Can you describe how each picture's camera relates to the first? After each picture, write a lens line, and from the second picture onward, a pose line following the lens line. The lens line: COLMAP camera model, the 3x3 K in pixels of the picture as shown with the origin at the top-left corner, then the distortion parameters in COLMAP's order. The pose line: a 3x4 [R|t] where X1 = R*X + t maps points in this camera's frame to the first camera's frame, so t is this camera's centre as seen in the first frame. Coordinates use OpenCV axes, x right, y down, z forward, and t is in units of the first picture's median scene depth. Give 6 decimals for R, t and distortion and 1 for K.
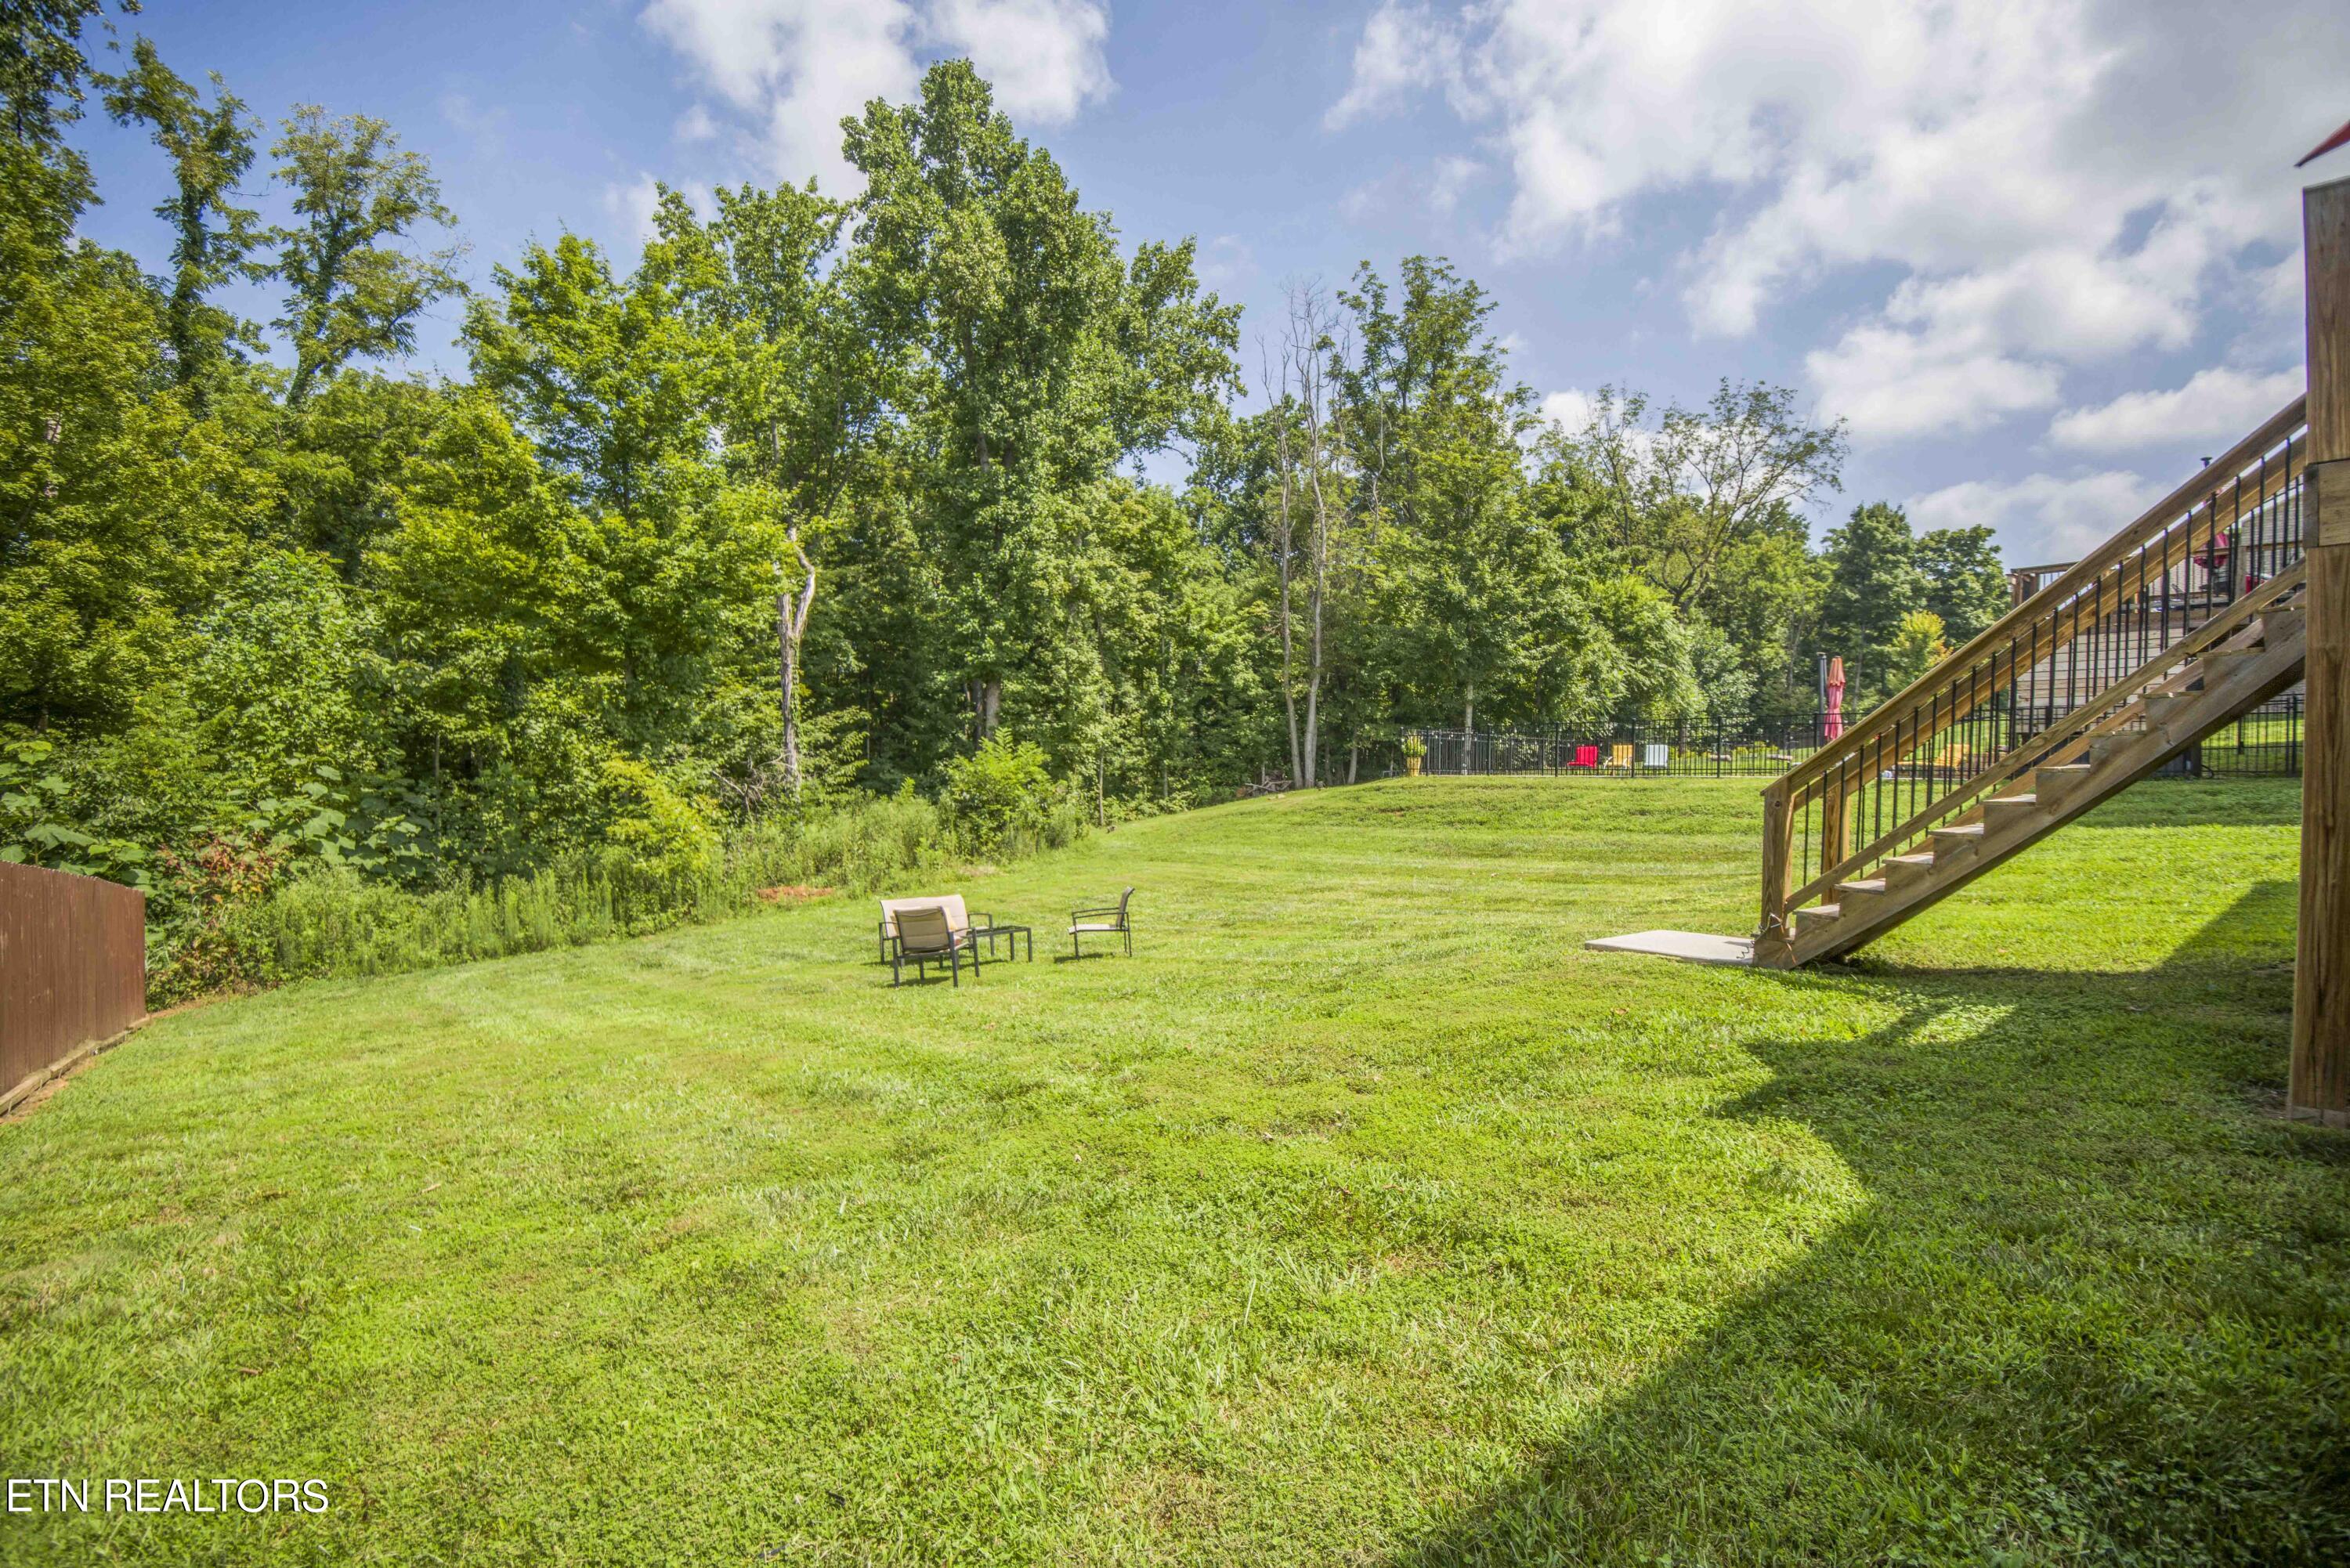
lens RADIAL K [[1075.2, 0, 1176.9], [0, 1075.2, 801.6], [0, 0, 1]] dist [-0.015551, -0.015338]
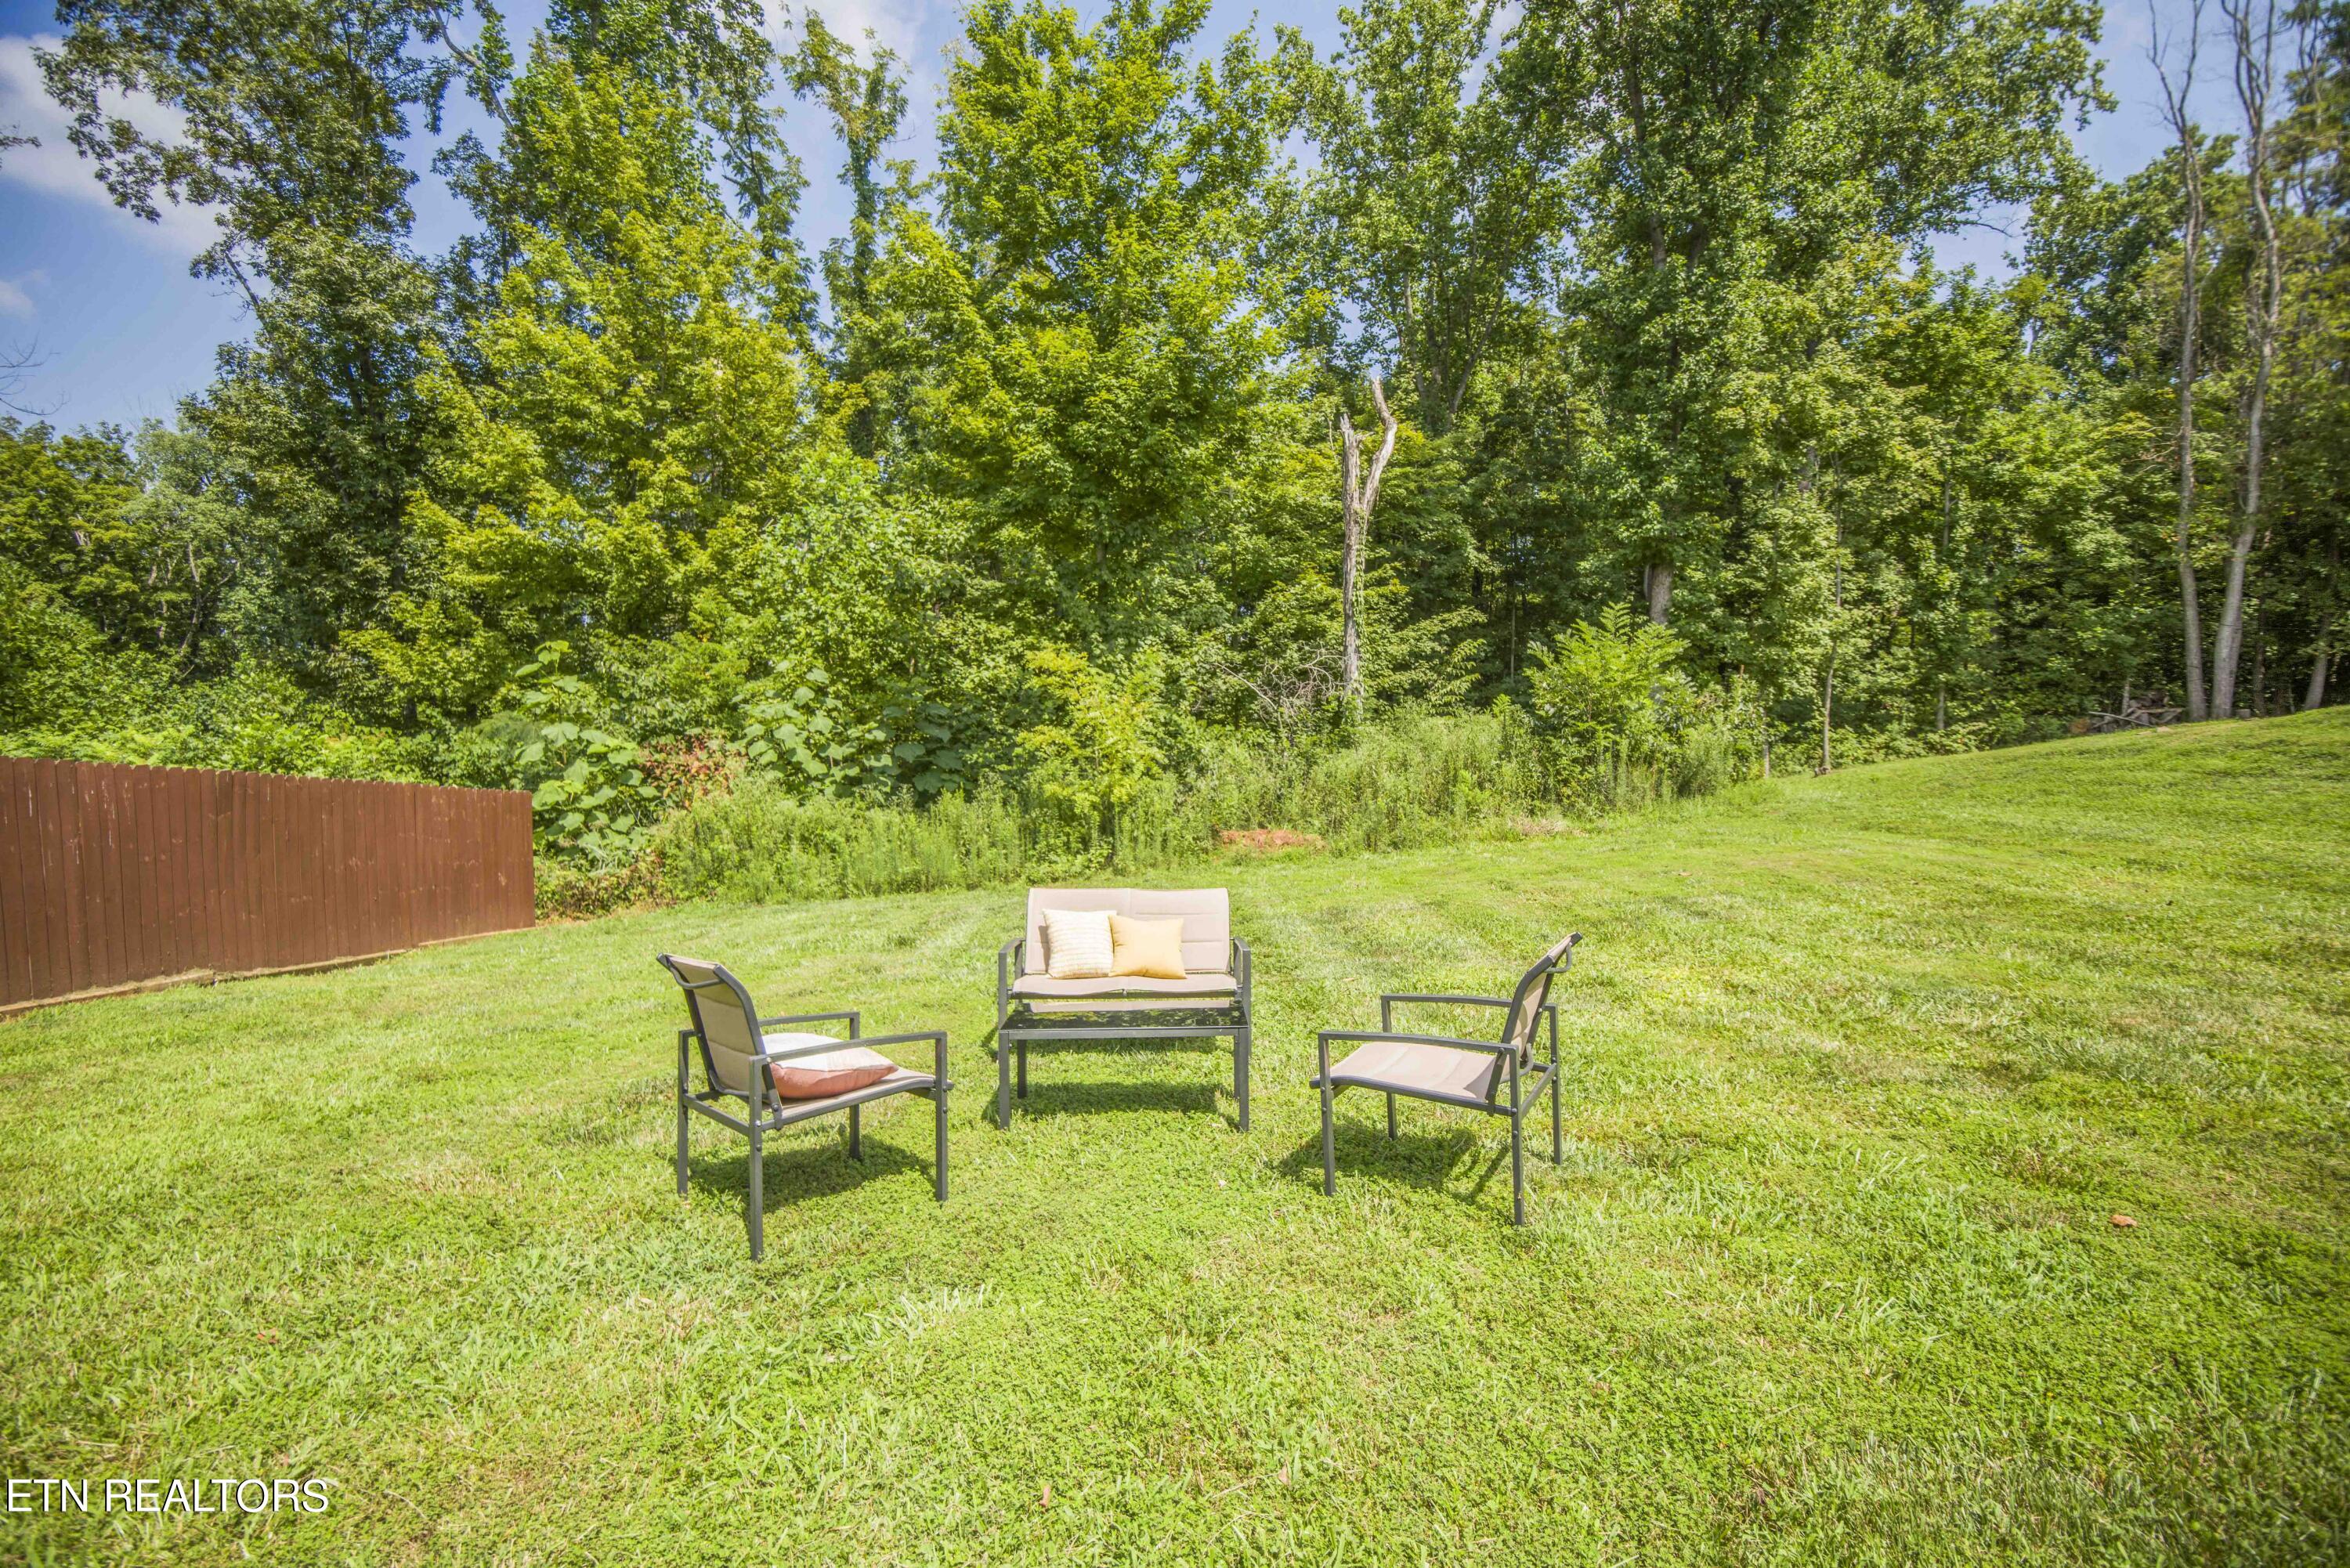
lens RADIAL K [[1078.3, 0, 1180.1], [0, 1078.3, 802.4], [0, 0, 1]] dist [-0.023897, -0.009565]
pose [[0.799387, 0.053531, -0.598427, 0.010079], [-0.018529, 0.997746, 0.064500, 0.007107], [0.600531, -0.040473, 0.798577, 0.190109]]
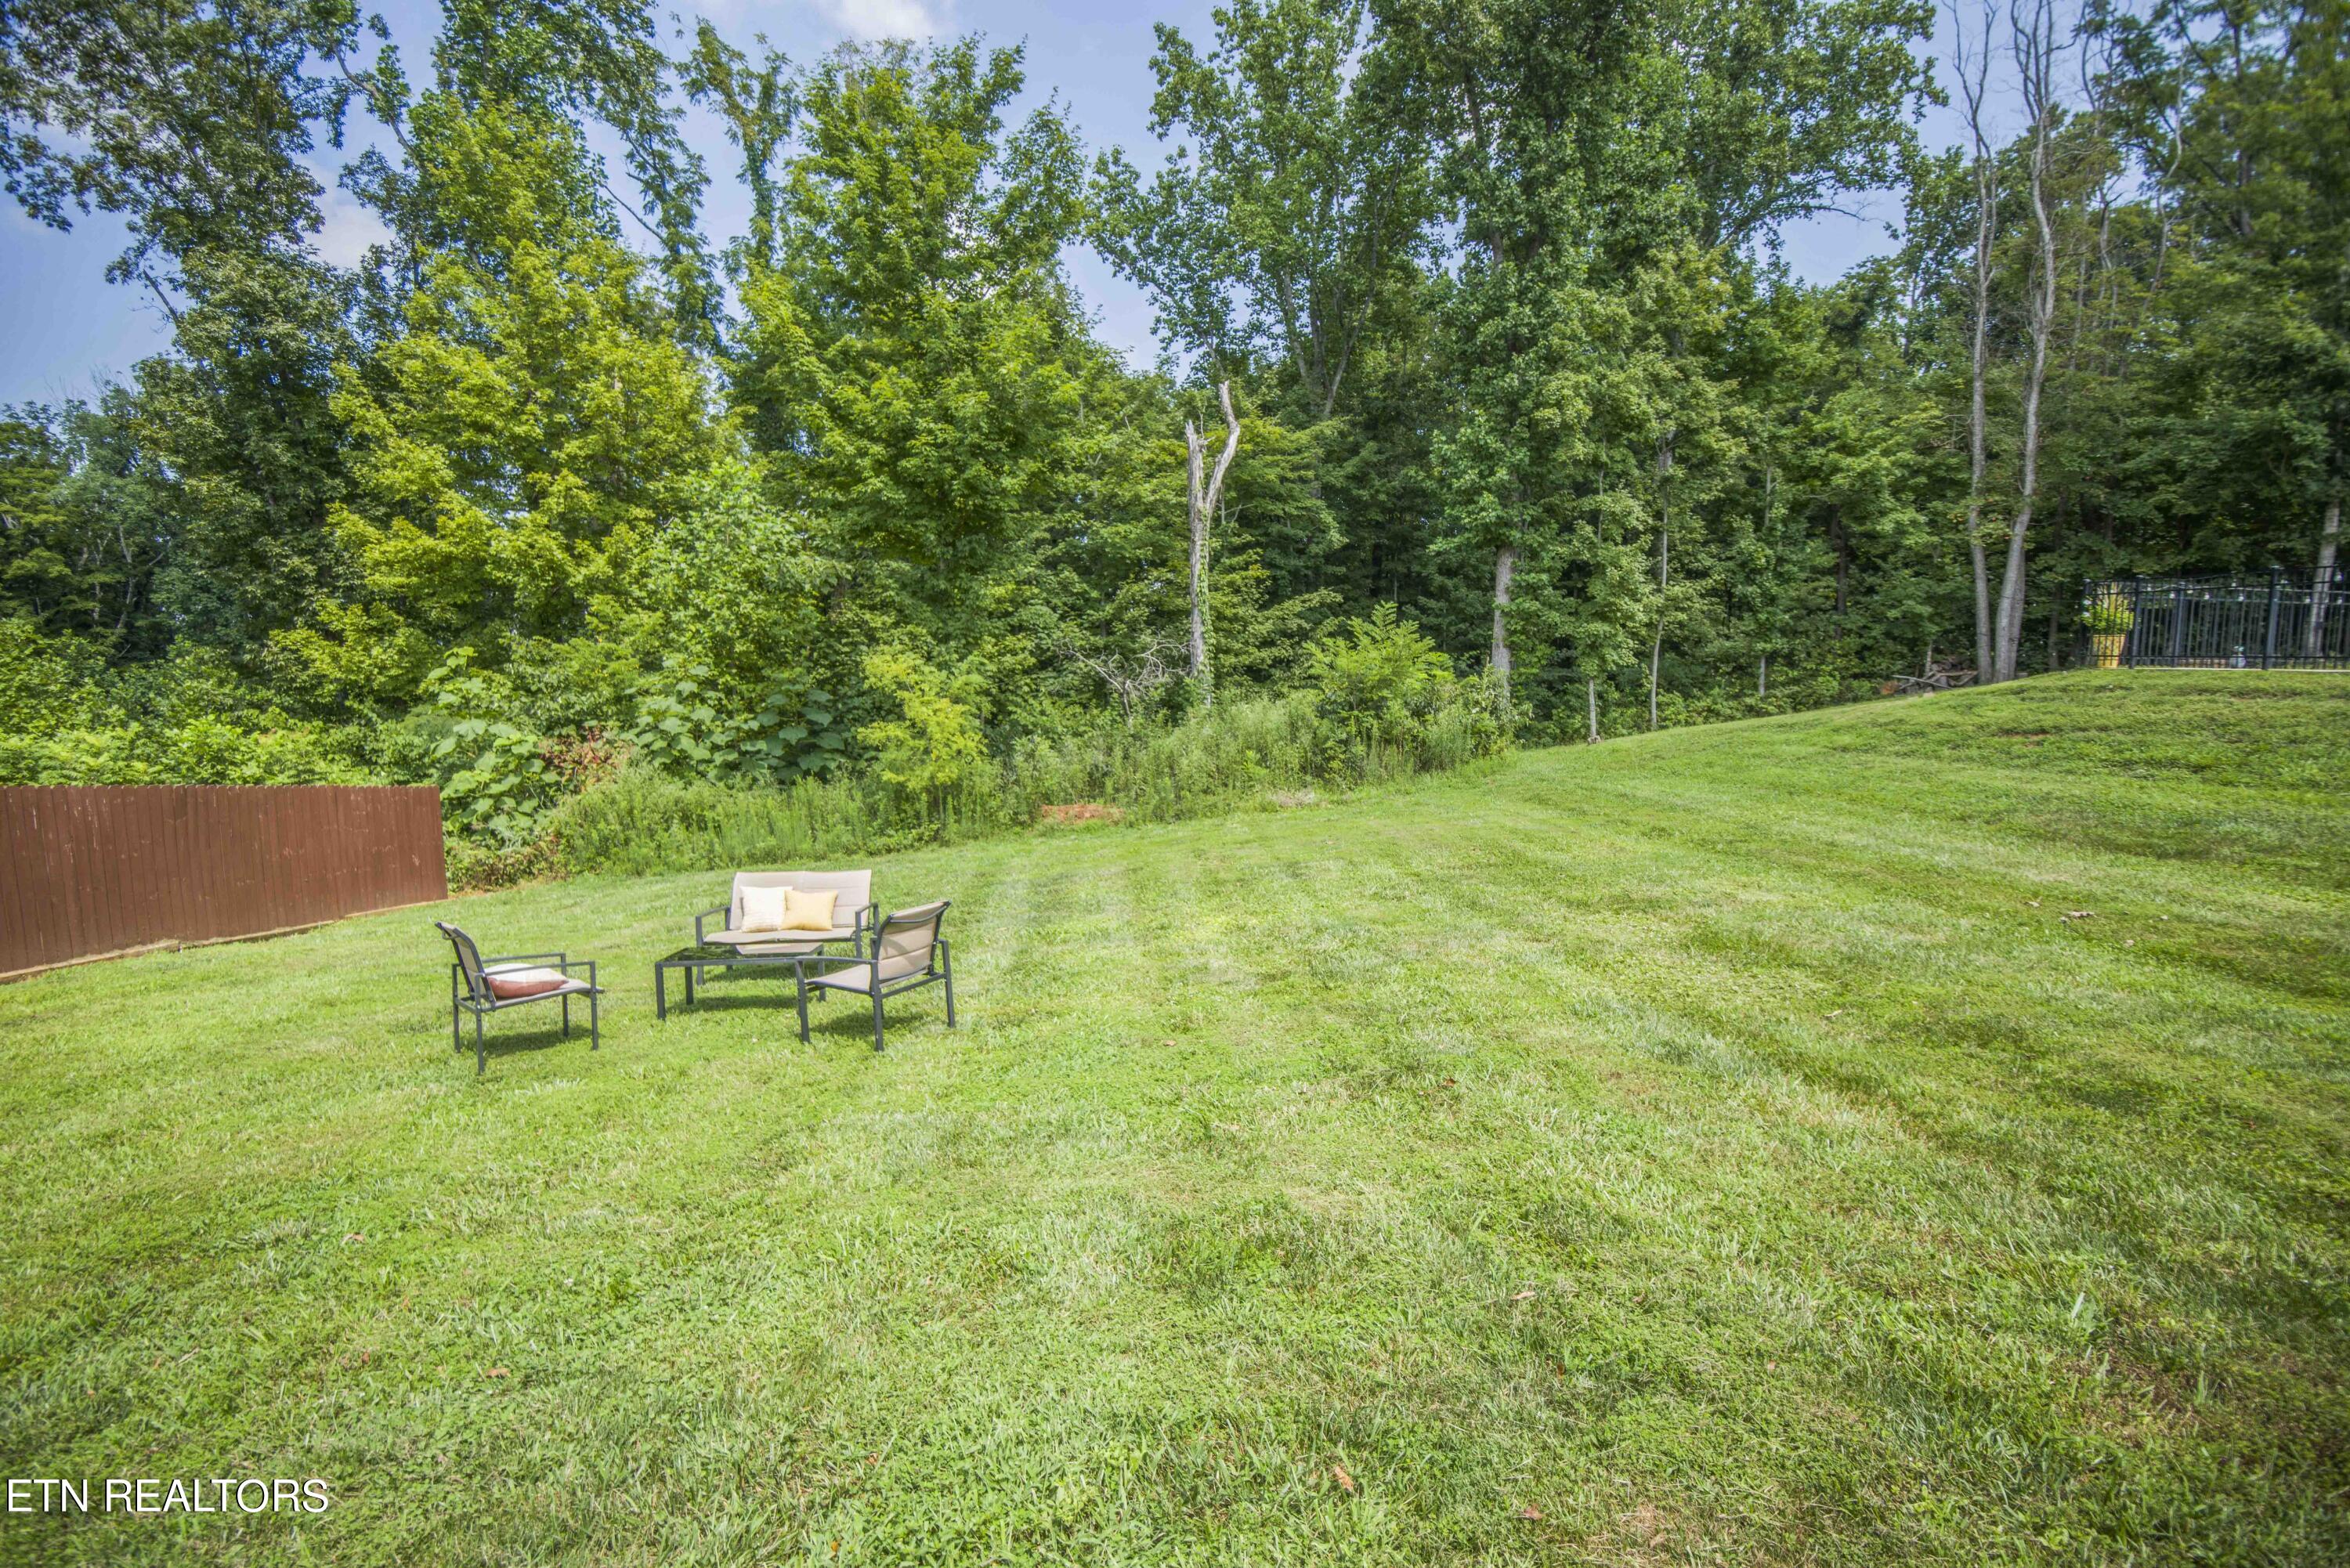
lens RADIAL K [[1075.2, 0, 1176.9], [0, 1075.2, 801.6], [0, 0, 1]] dist [-0.015551, -0.015338]
pose [[0.818342, 0.064524, -0.571099, 0.086956], [-0.004557, 0.994375, 0.105818, -0.006297], [0.574714, -0.083992, 0.814033, 0.173440]]
